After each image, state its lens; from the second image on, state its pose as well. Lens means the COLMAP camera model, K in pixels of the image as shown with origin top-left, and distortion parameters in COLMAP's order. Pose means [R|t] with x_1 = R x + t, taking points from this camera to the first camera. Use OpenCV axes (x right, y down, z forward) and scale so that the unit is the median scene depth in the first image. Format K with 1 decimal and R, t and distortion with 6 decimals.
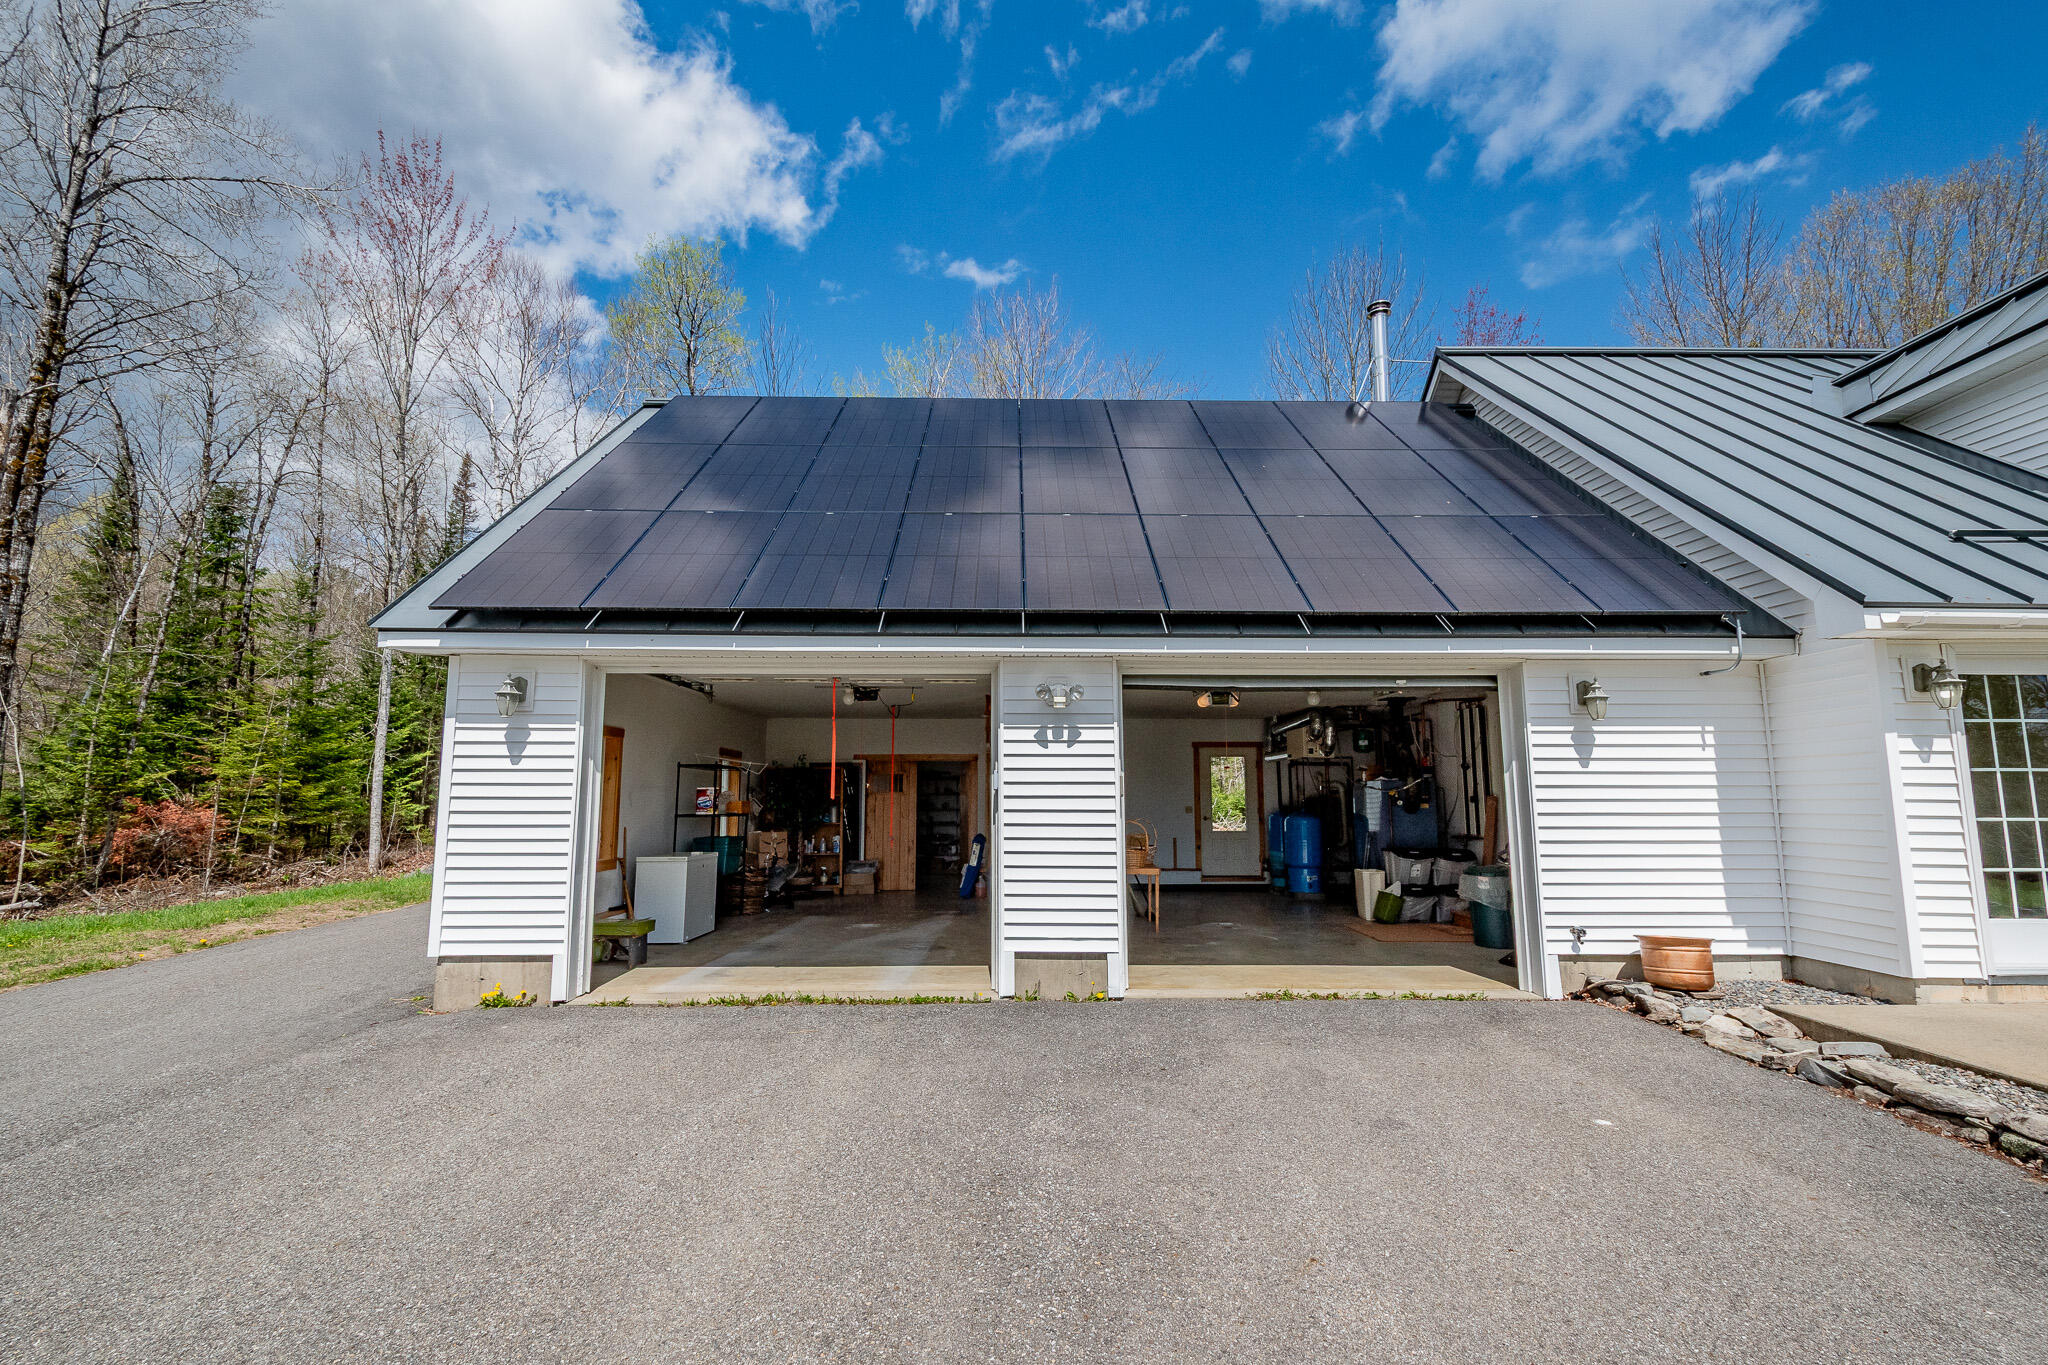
lens RADIAL K [[907.0, 0, 1026.0], [0, 907.0, 686.3], [0, 0, 1]] dist [0.019437, -0.007274]
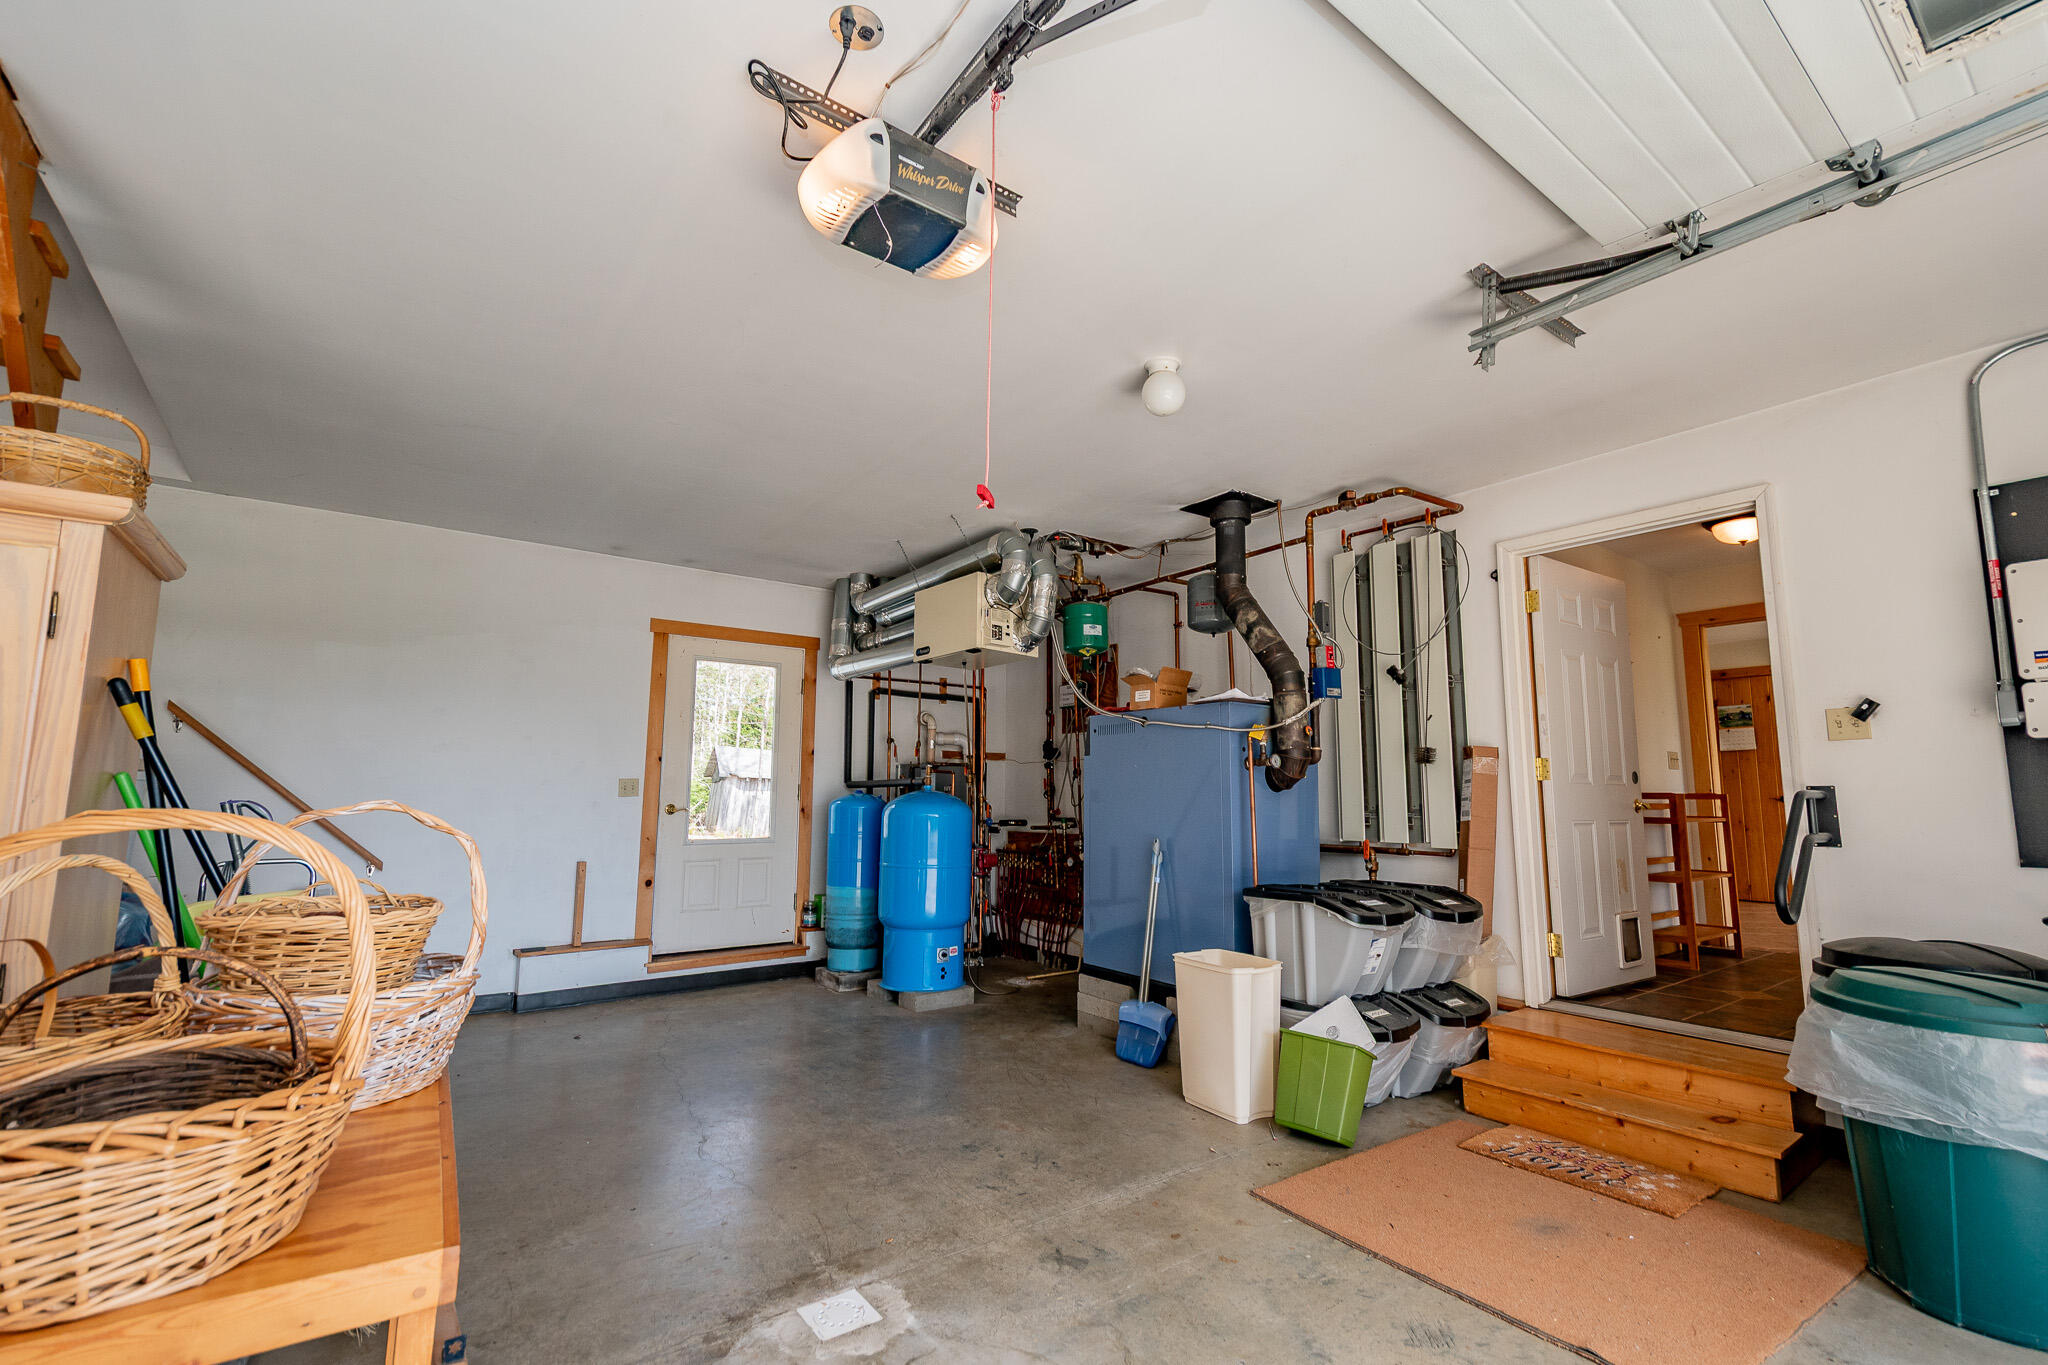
lens RADIAL K [[907.0, 0, 1029.8], [0, 907.0, 681.9], [0, 0, 1]] dist [0.019437, -0.007274]
pose [[0.810975, 0.076491, 0.580059, 0.090118], [-0.079621, 0.996622, -0.020104, 0.086630], [-0.579638, -0.029881, 0.814326, 0.593218]]
